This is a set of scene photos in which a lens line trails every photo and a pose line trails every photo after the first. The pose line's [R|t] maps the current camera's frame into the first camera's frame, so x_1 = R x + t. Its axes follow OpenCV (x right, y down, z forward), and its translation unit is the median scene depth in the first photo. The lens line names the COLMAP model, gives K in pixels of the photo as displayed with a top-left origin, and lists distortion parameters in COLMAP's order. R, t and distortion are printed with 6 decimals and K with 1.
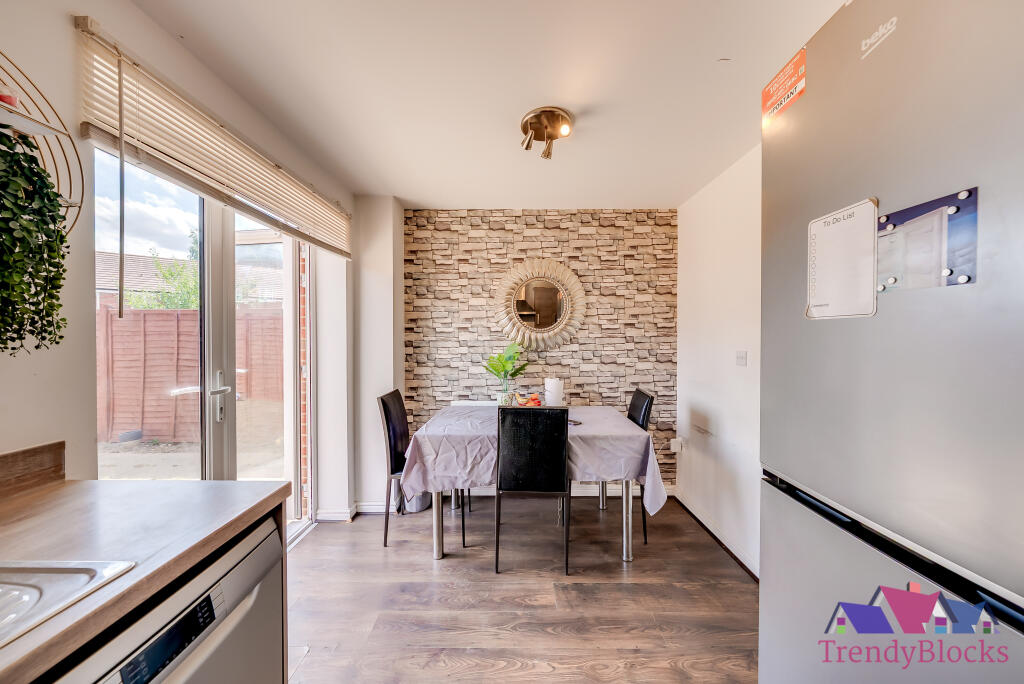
lens RADIAL K [[349.5, 0, 516.4], [0, 349.5, 339.4], [0, 0, 1]] dist [-0.001631, -0.000094]
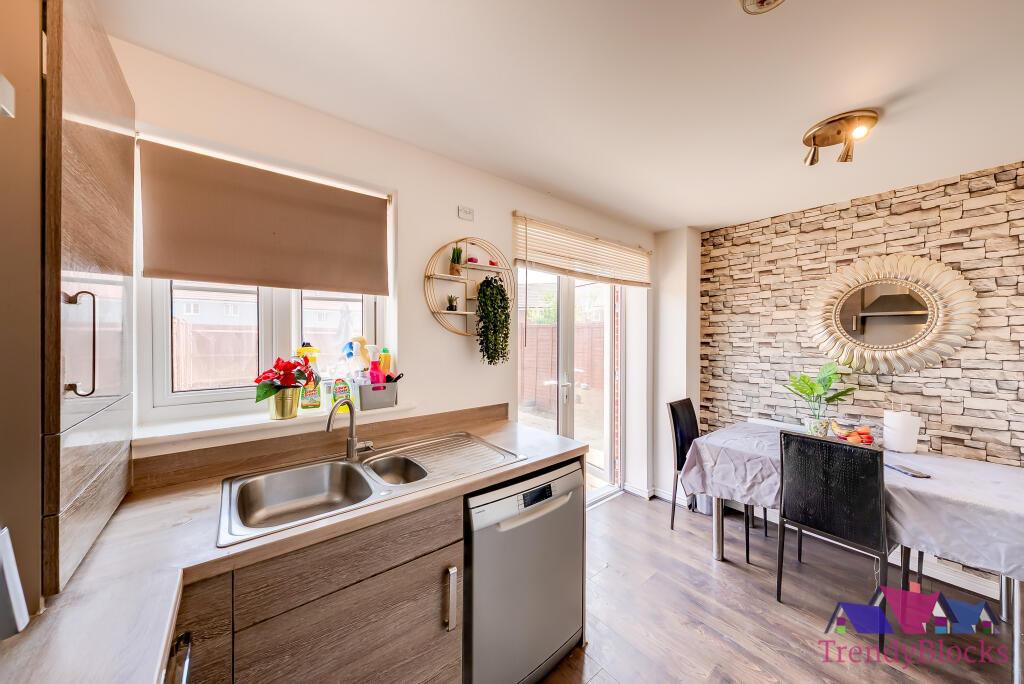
lens RADIAL K [[349.5, 0, 516.0], [0, 349.5, 339.1], [0, 0, 1]] dist [-0.001631, -0.000094]
pose [[0.635919, 0.007079, -0.771724, 0.211335], [-0.008347, 0.999963, 0.002294, -0.055681], [0.771711, 0.004982, 0.635954, -0.178551]]
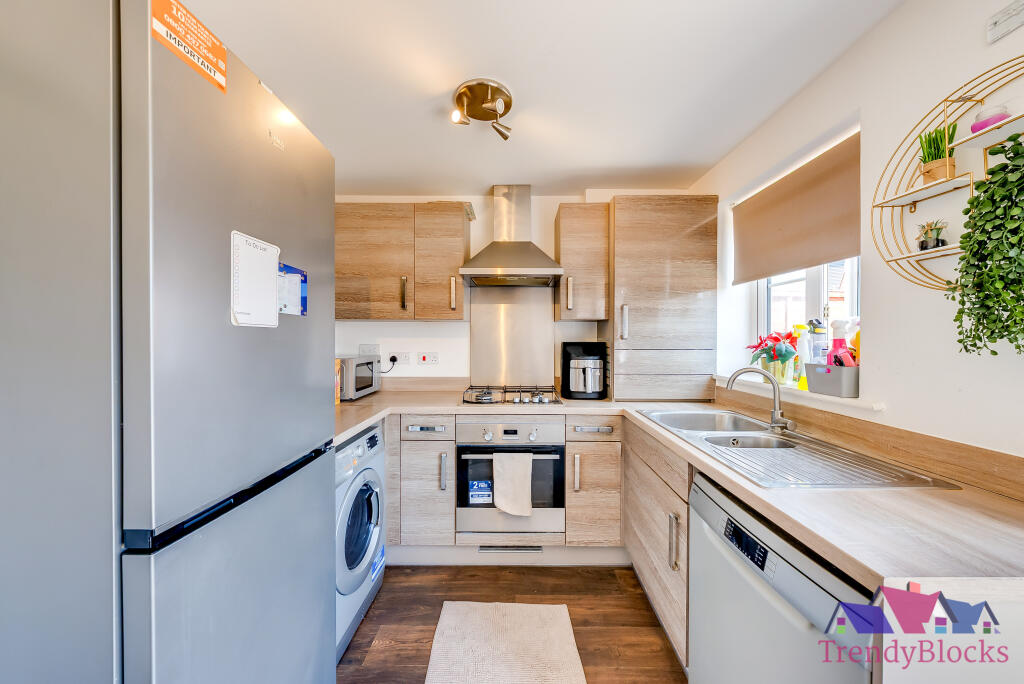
lens RADIAL K [[349.5, 0, 513.7], [0, 349.5, 339.3], [0, 0, 1]] dist [-0.001631, -0.000094]
pose [[-0.999990, -0.000586, 0.004427, 0.002894], [-0.000521, 0.999890, 0.014820, -0.010766], [-0.004435, 0.014817, -0.999880, 0.722270]]
